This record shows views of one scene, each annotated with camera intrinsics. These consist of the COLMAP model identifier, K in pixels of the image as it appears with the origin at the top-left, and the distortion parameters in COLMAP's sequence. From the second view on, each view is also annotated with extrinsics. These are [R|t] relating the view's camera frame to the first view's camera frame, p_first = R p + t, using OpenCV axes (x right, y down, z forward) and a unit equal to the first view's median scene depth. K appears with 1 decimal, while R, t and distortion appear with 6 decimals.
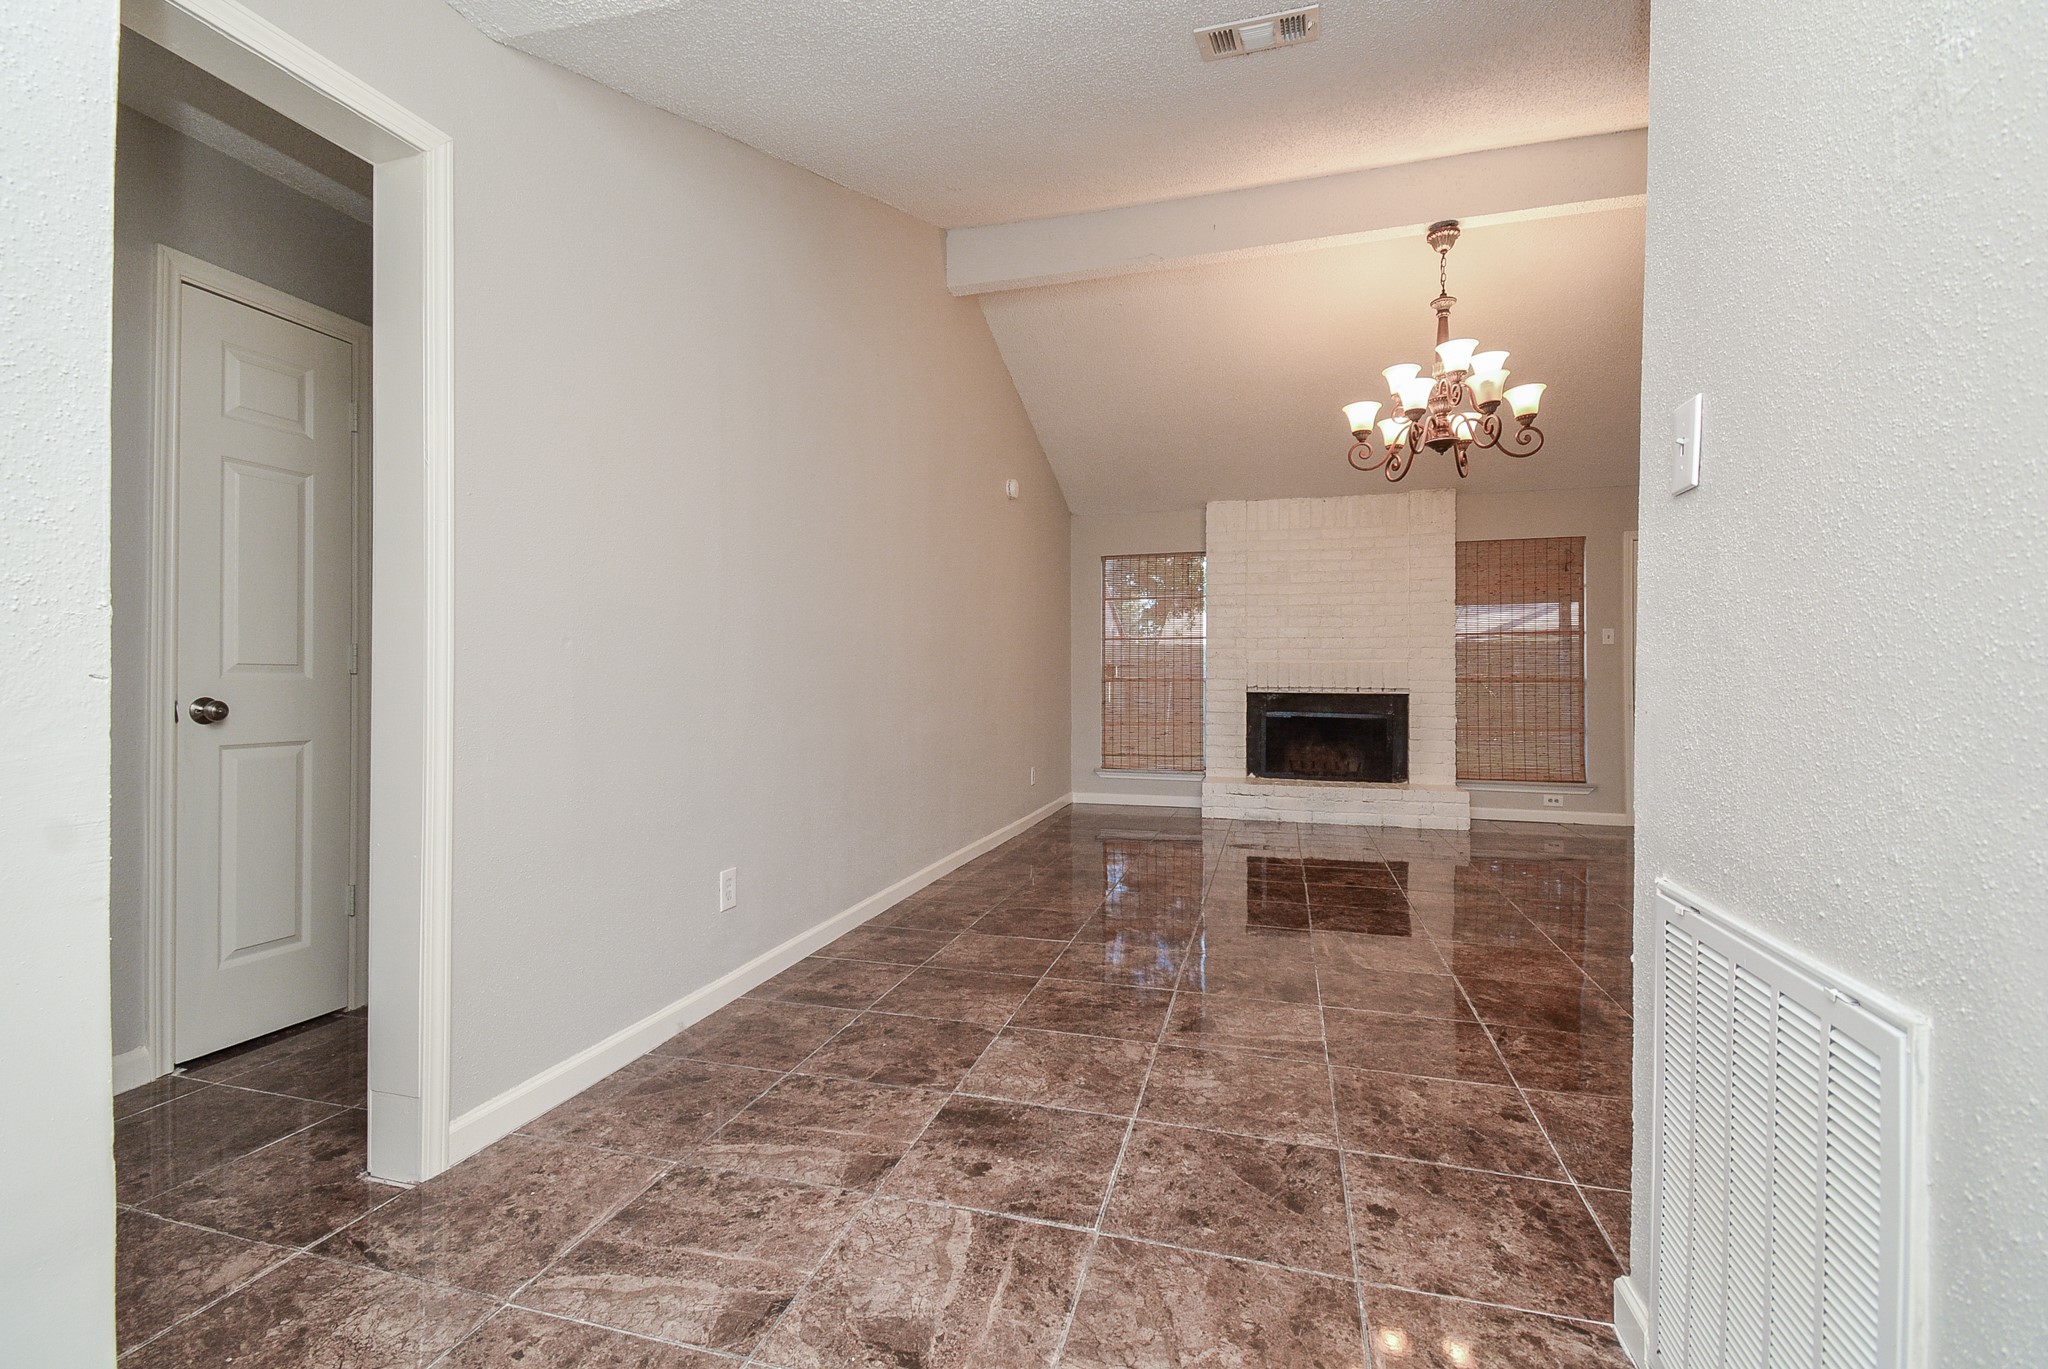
lens RADIAL K [[906.5, 0, 1008.0], [0, 906.5, 681.9], [0, 0, 1]] dist [0.023454, -0.014447]
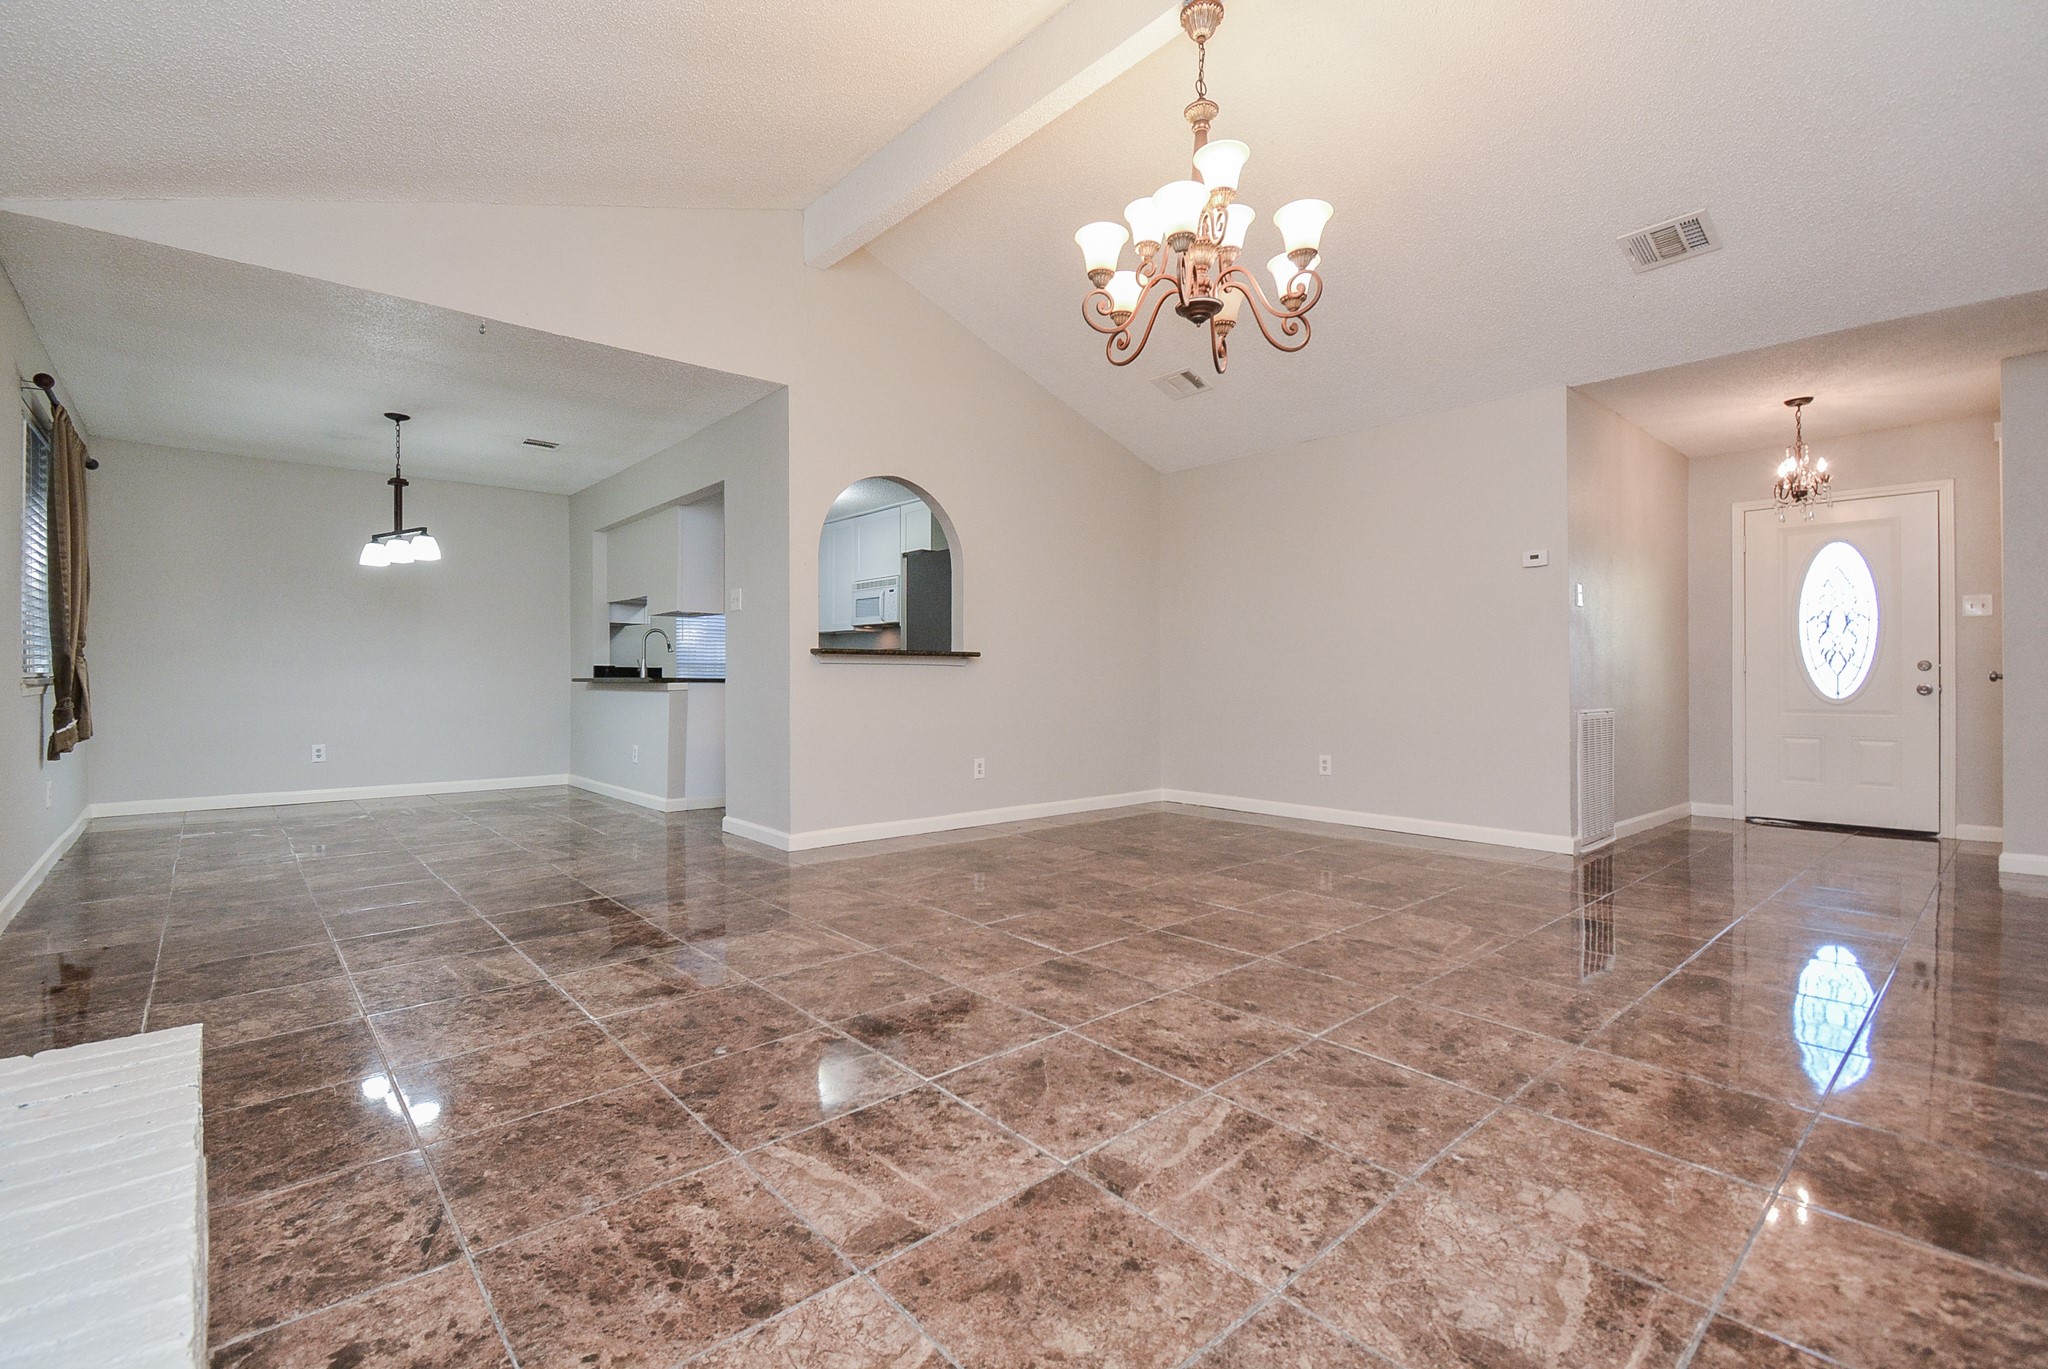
lens RADIAL K [[906.5, 0, 1009.8], [0, 906.5, 676.0], [0, 0, 1]] dist [0.023454, -0.014447]
pose [[-0.846694, -0.006761, 0.532037, 0.138512], [-0.002559, 0.999959, 0.008634, 0.010033], [-0.532074, 0.005949, -0.846677, 1.043332]]
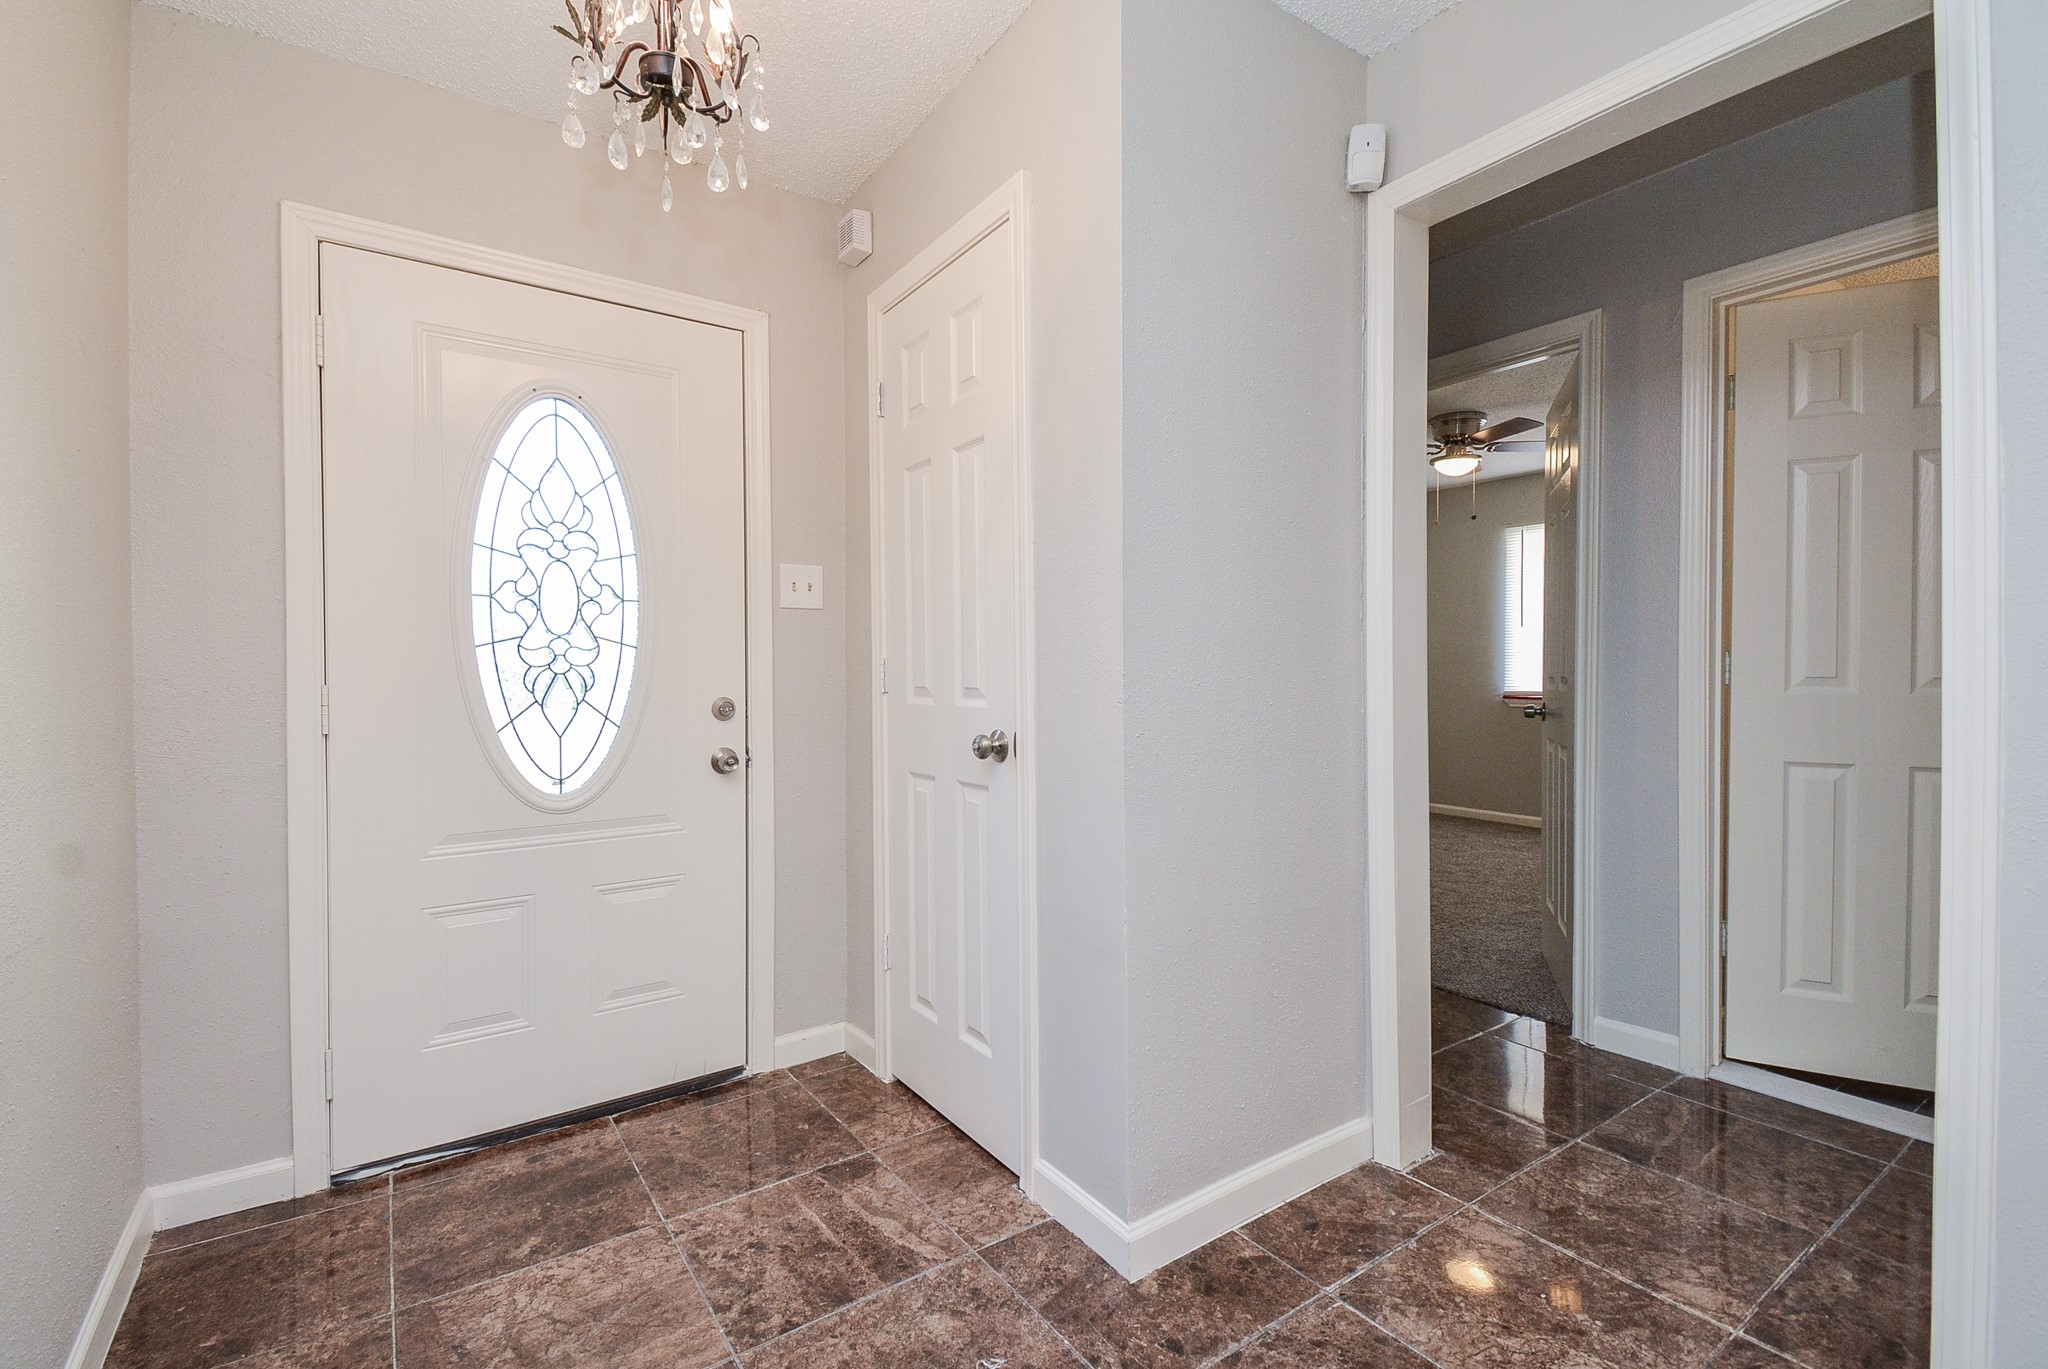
lens RADIAL K [[906.5, 0, 1045.1], [0, 906.5, 682.6], [0, 0, 1]] dist [0.023454, -0.014447]
pose [[-0.596498, -0.002120, -0.802612, 0.102132], [0.000663, 0.999995, -0.003133, -0.003236], [0.802614, -0.002401, -0.596494, 0.254363]]
